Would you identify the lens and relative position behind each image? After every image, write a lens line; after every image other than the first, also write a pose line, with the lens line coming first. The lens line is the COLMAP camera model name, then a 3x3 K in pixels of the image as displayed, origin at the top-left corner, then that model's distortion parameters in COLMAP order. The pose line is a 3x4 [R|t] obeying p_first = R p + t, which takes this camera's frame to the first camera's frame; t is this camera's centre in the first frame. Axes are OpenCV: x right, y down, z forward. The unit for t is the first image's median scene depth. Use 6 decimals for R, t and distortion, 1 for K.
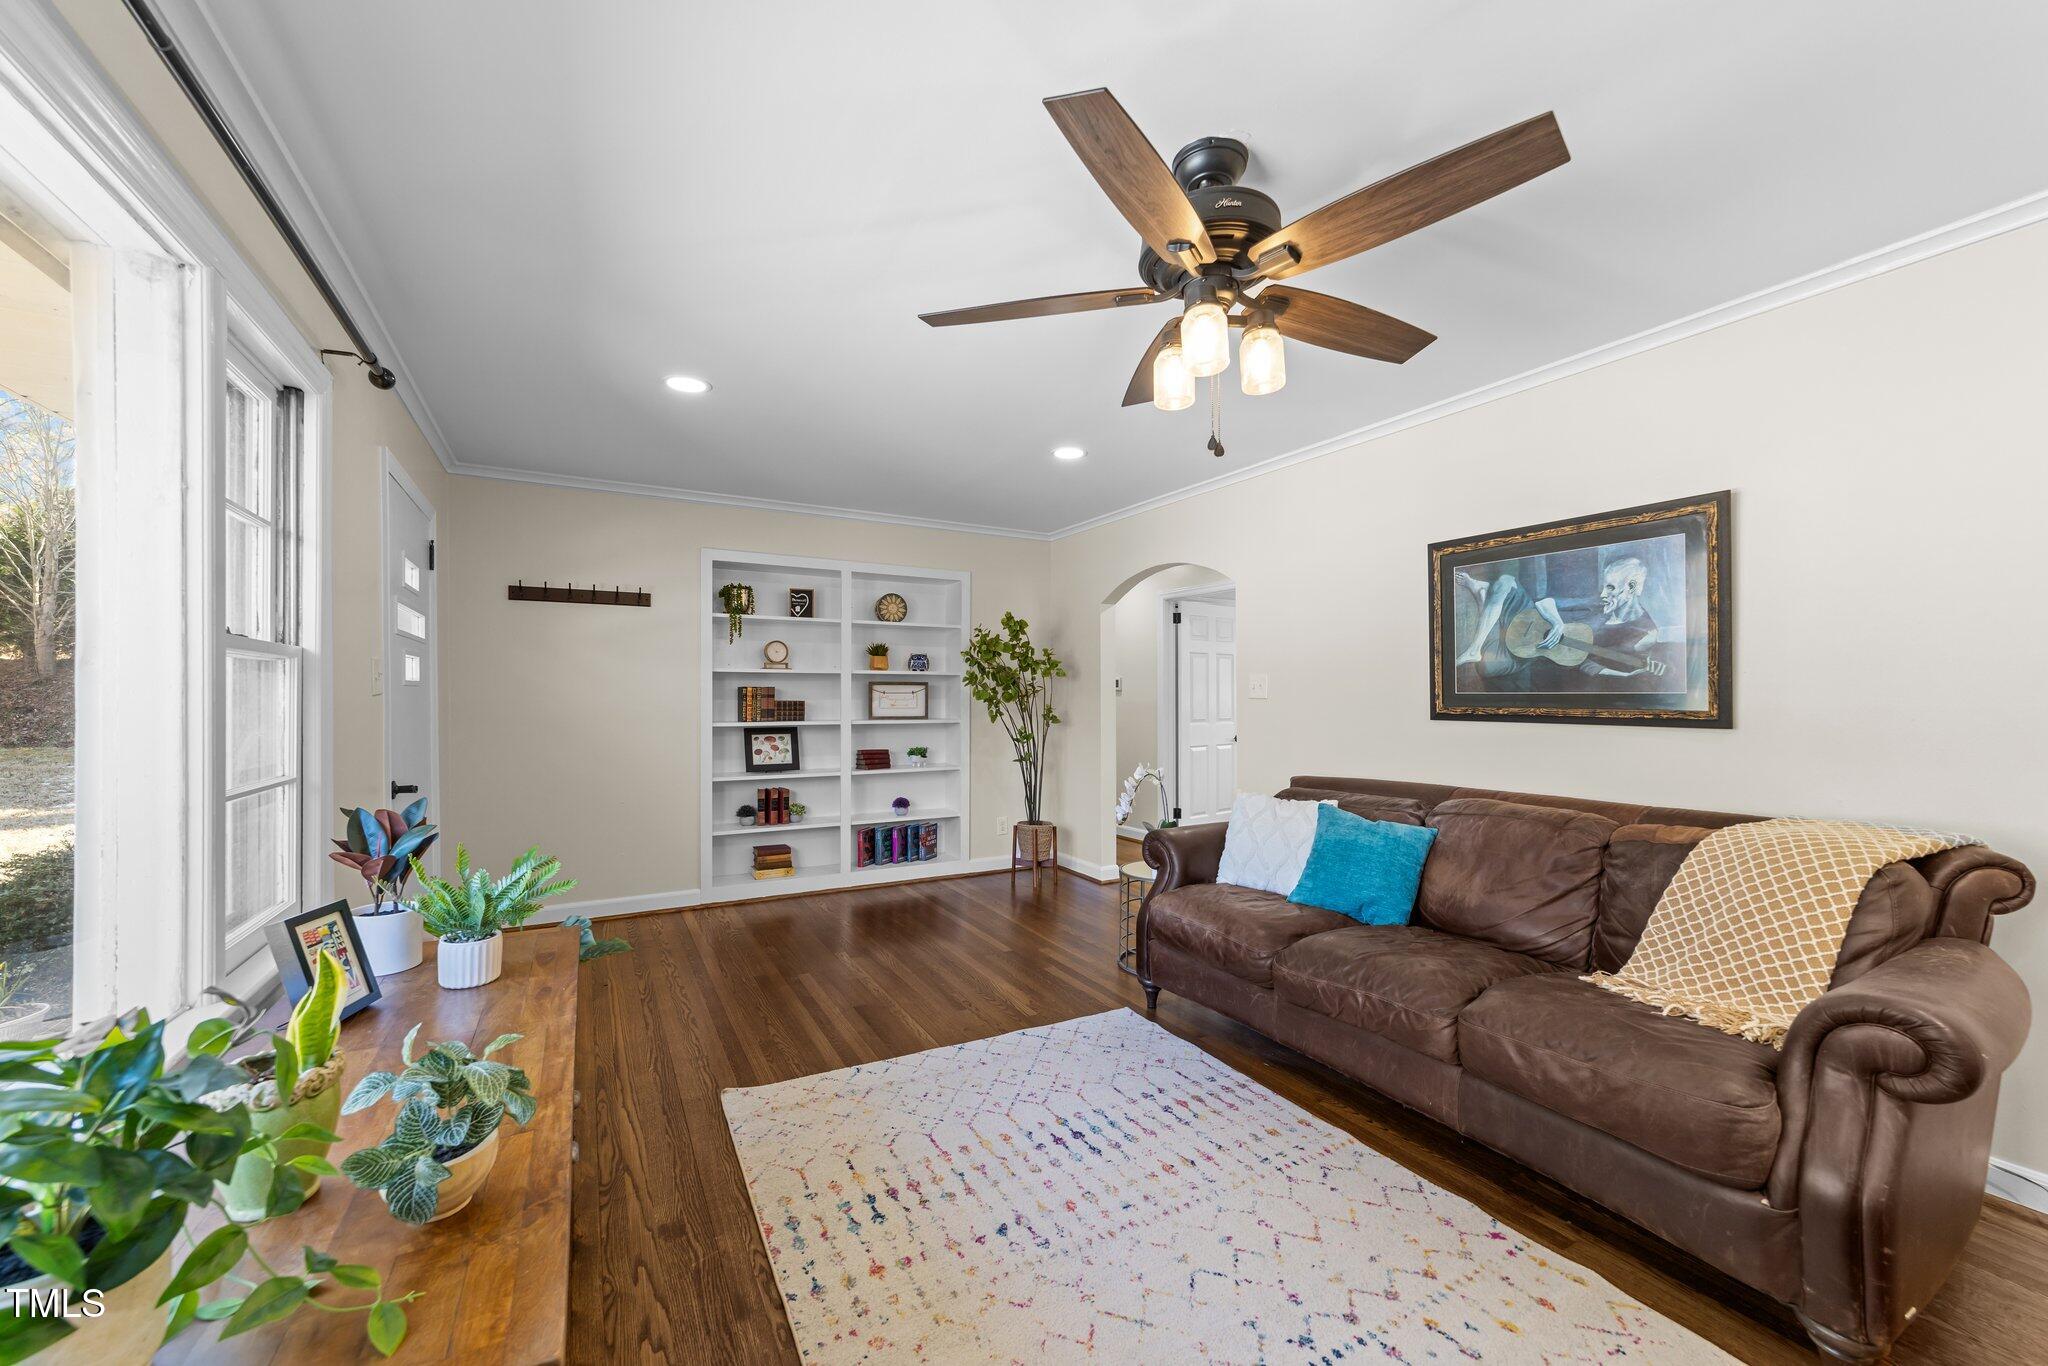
lens RADIAL K [[775.8, 0, 1021.9], [0, 775.8, 691.7], [0, 0, 1]] dist [0.000289, 0.000055]
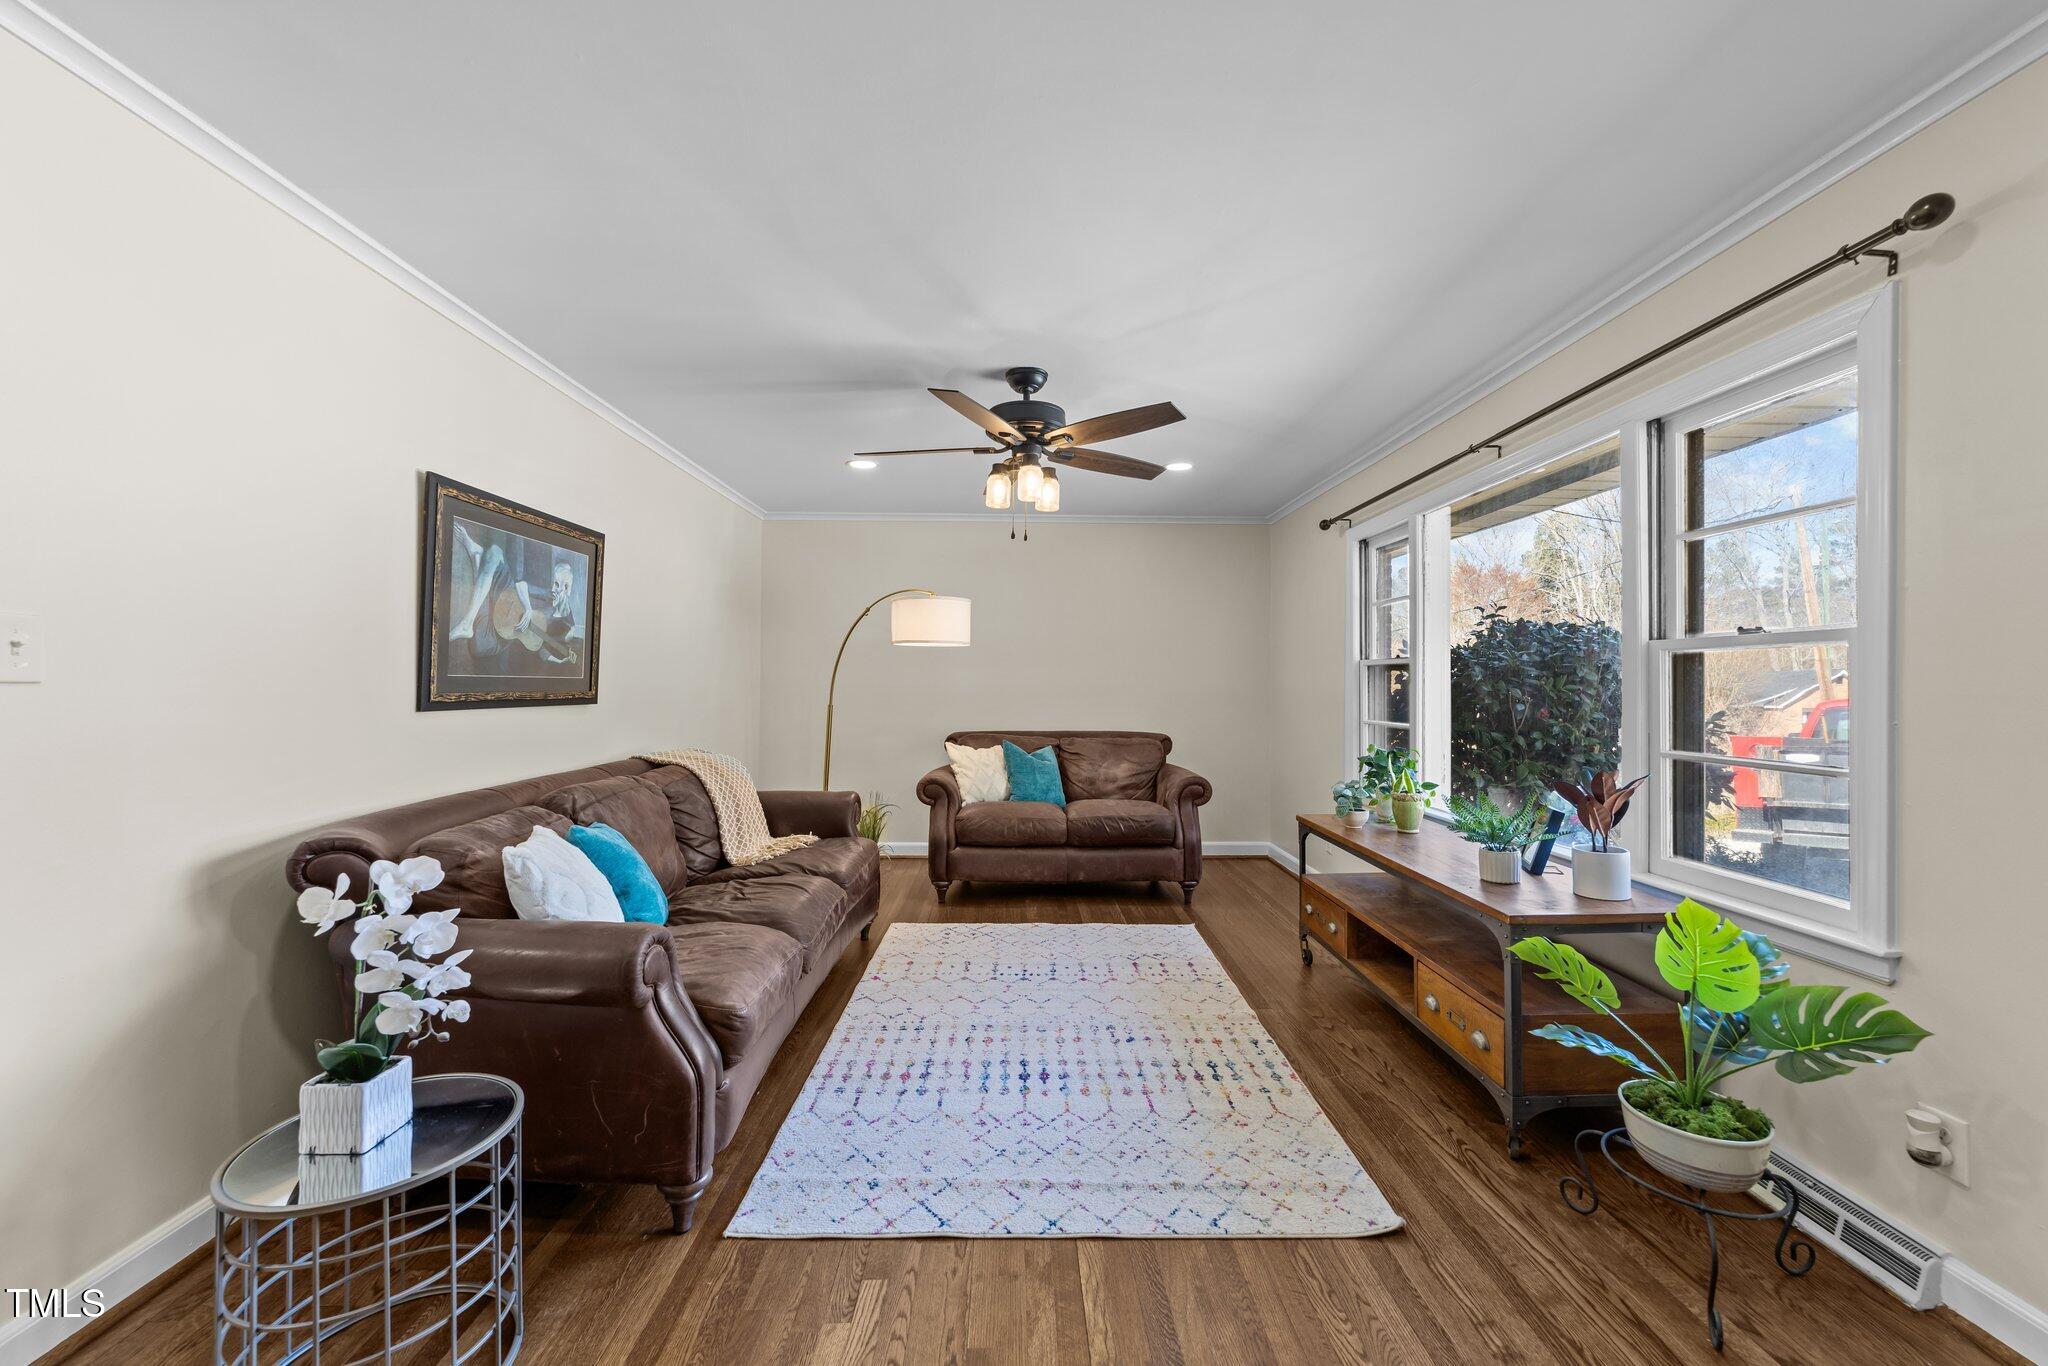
lens RADIAL K [[775.8, 0, 1023.9], [0, 775.8, 680.3], [0, 0, 1]] dist [0.000289, 0.000055]
pose [[-0.875981, 0.000032, 0.482346, -0.370360], [-0.004907, 0.999948, -0.008978, 0.012381], [-0.482321, -0.010231, -0.875935, 1.583133]]
